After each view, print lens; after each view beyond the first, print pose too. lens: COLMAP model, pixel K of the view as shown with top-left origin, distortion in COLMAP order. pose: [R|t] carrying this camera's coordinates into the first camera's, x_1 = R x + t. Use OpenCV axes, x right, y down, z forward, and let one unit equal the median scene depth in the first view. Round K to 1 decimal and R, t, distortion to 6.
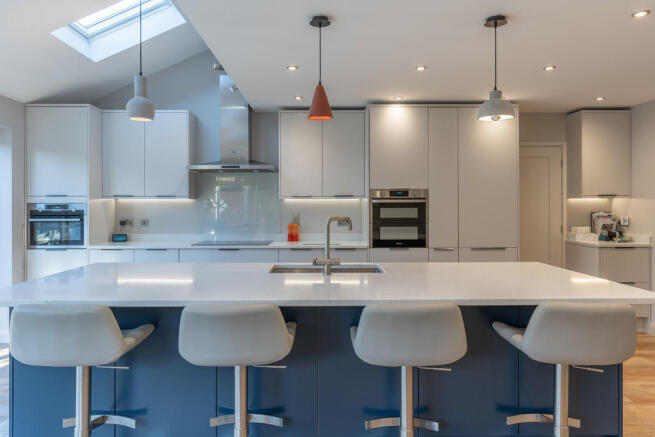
lens RADIAL K [[515.7, 0, 327.4], [0, 515.7, 218.0], [0, 0, 1]] dist [0.008464, 0.002913]
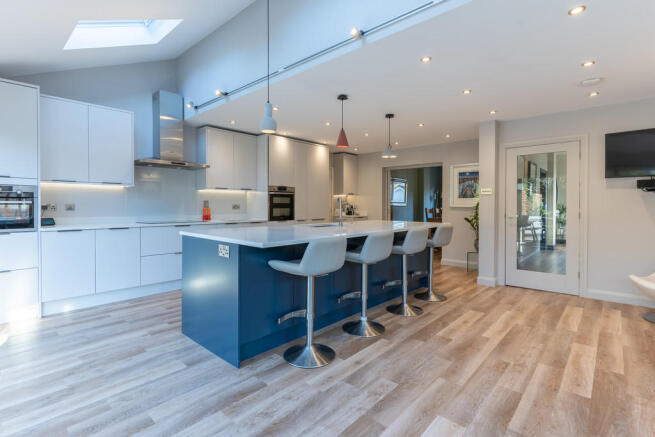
lens RADIAL K [[317.4, 0, 322.6], [0, 317.4, 209.6], [0, 0, 1]] dist [0.003430, -0.000745]
pose [[0.688977, -0.005421, 0.724763, -0.530588], [-0.014977, 0.999652, 0.021715, -0.003981], [-0.724629, -0.025815, 0.688656, 0.175013]]
